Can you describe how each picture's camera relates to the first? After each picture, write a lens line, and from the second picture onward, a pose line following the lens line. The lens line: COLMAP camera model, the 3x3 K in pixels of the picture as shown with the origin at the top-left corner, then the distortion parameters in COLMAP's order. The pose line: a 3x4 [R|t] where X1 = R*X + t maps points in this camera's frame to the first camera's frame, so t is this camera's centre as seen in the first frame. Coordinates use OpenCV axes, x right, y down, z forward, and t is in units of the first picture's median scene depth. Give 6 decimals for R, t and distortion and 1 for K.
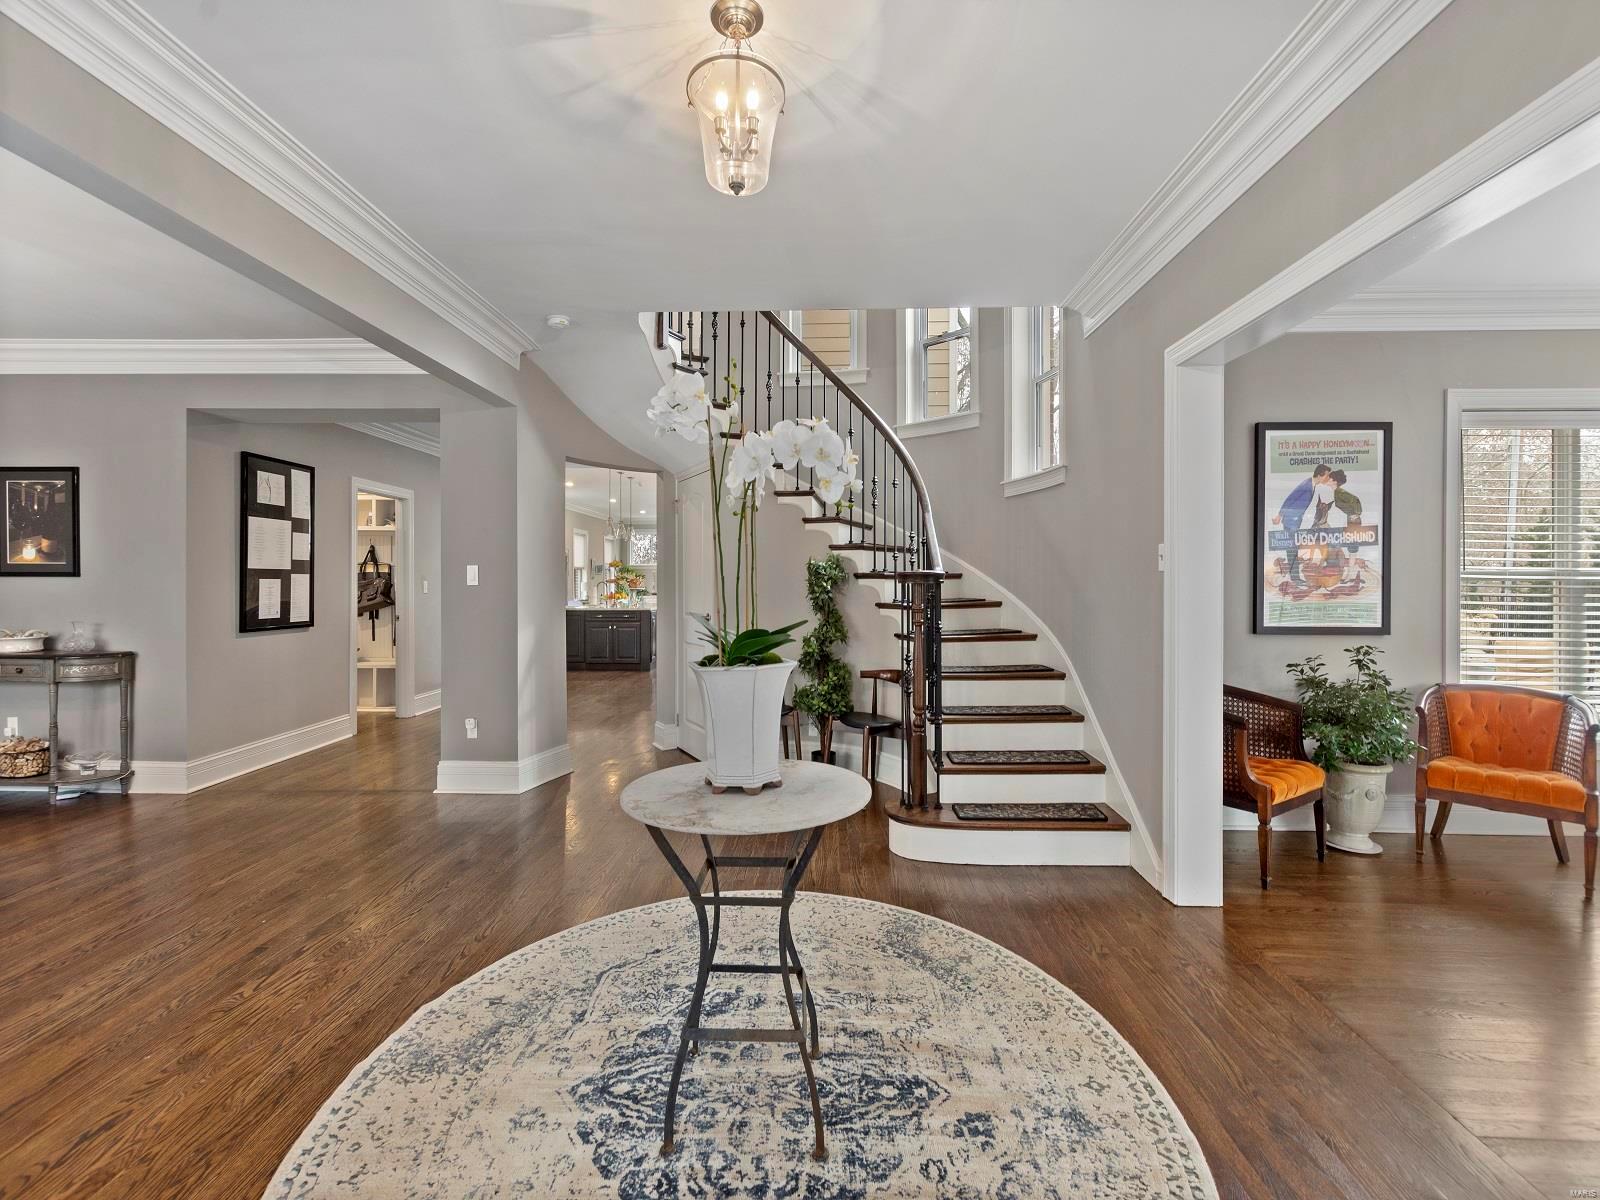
lens RADIAL K [[692.8, 0, 800.1], [0, 692.8, 585.3], [0, 0, 1]] dist [0.004879, -0.001763]
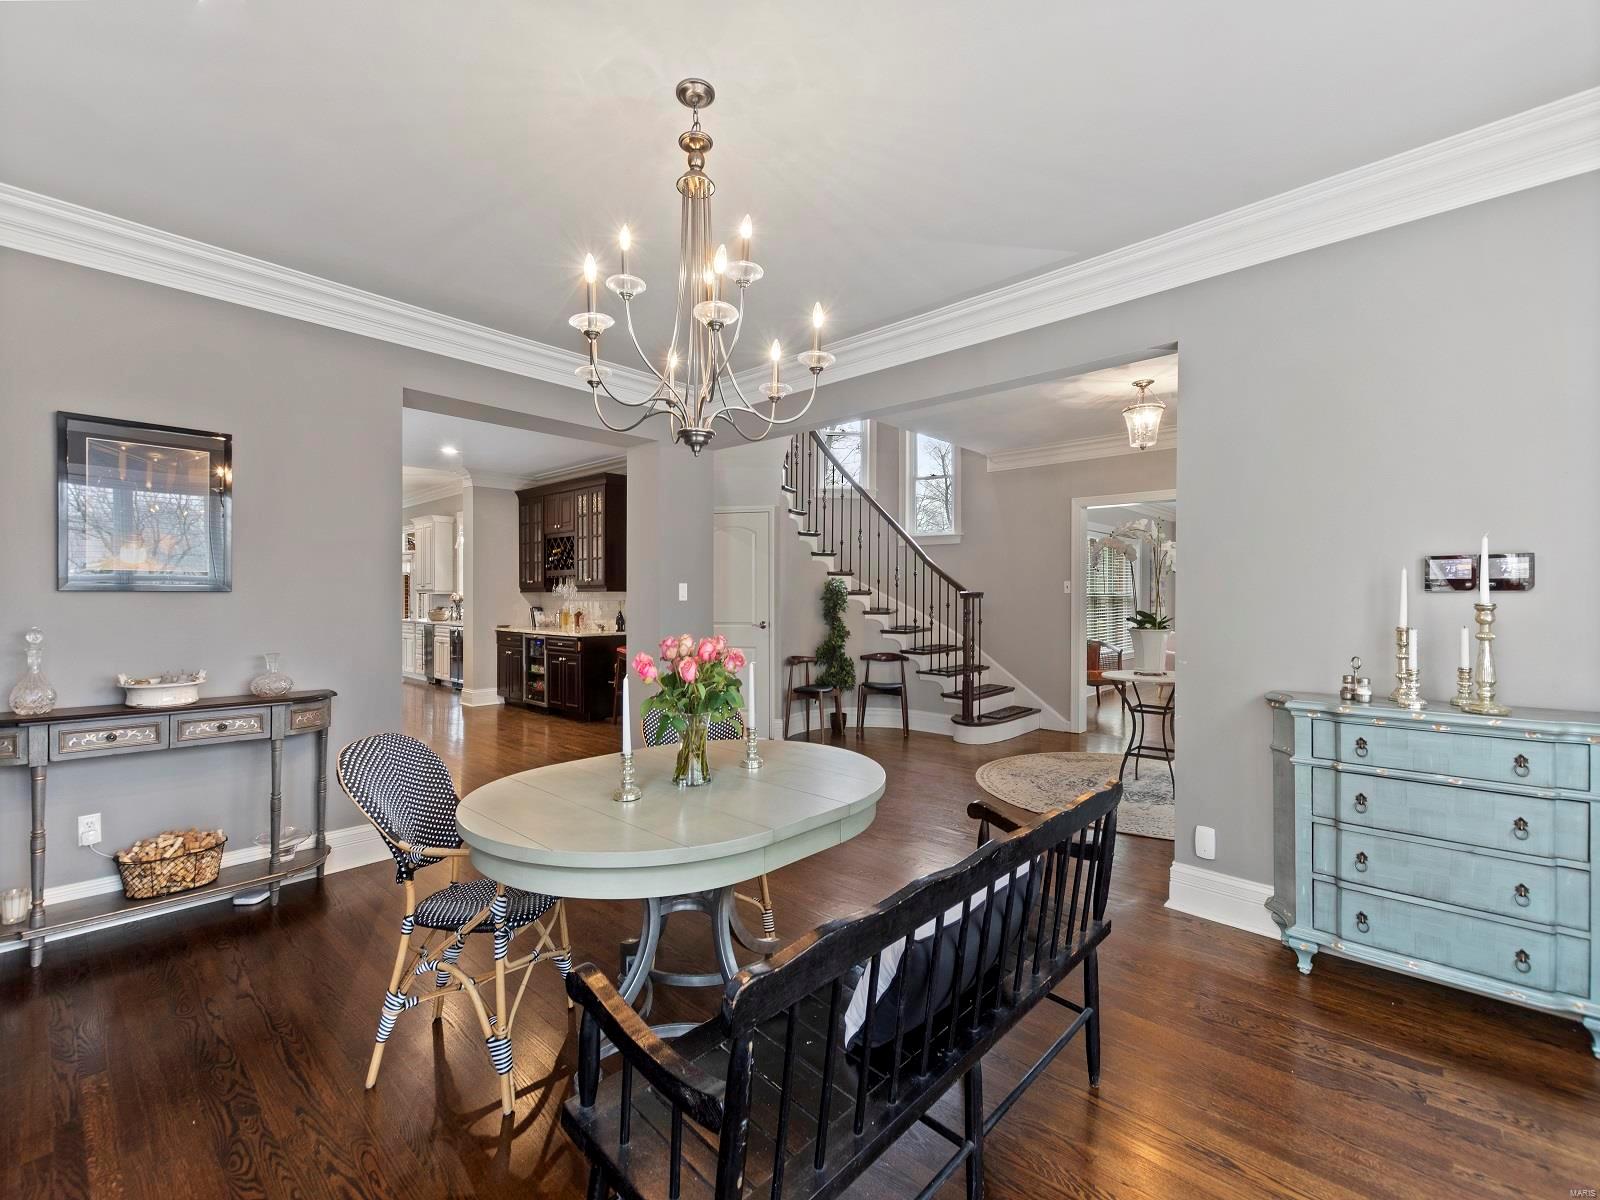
lens RADIAL K [[692.8, 0, 800.2], [0, 692.8, 601.8], [0, 0, 1]] dist [0.004879, -0.001763]
pose [[0.655130, -0.006140, 0.755491, -1.466386], [0.001554, 0.999976, 0.006779, -0.007461], [-0.755514, -0.003267, 0.655124, 0.129318]]
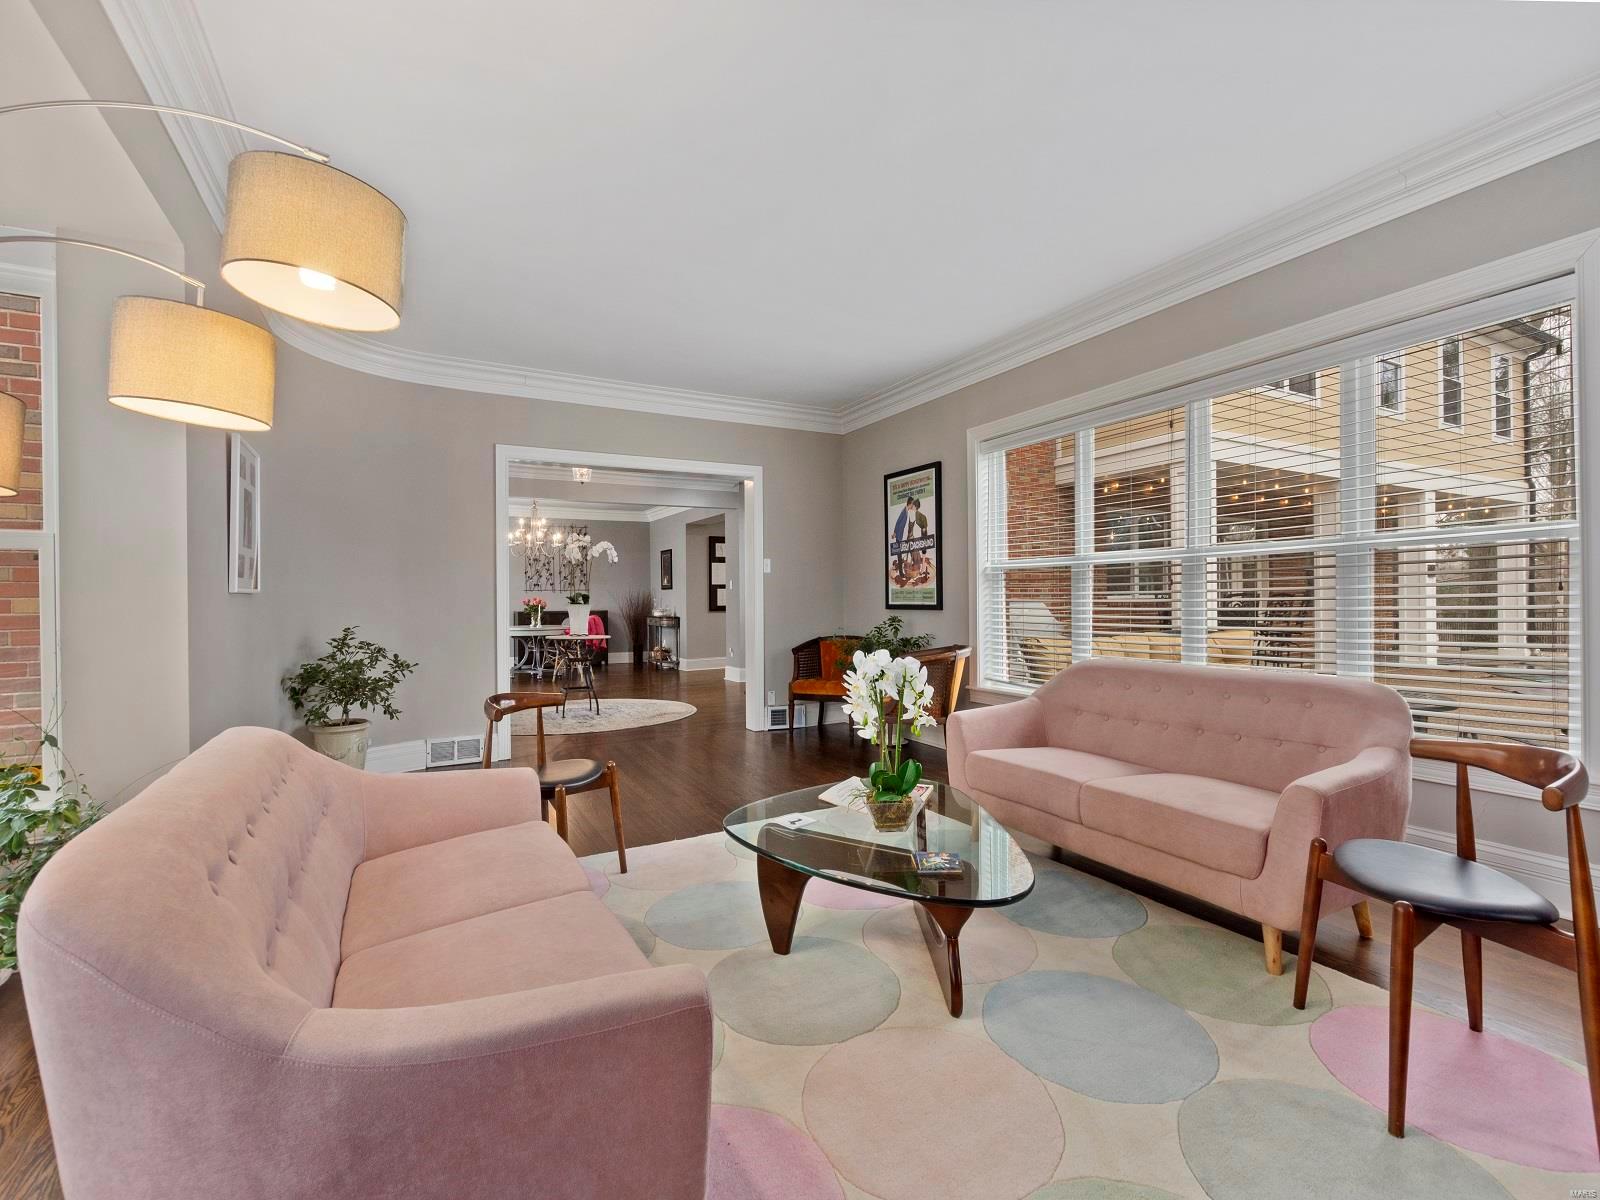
lens RADIAL K [[692.8, 0, 797.2], [0, 692.8, 601.4], [0, 0, 1]] dist [0.004879, -0.001763]
pose [[0.518198, -0.002945, -0.855255, 1.900486], [-0.003150, 0.999981, -0.005352, 0.061193], [0.855255, 0.005468, 0.518179, 0.013646]]
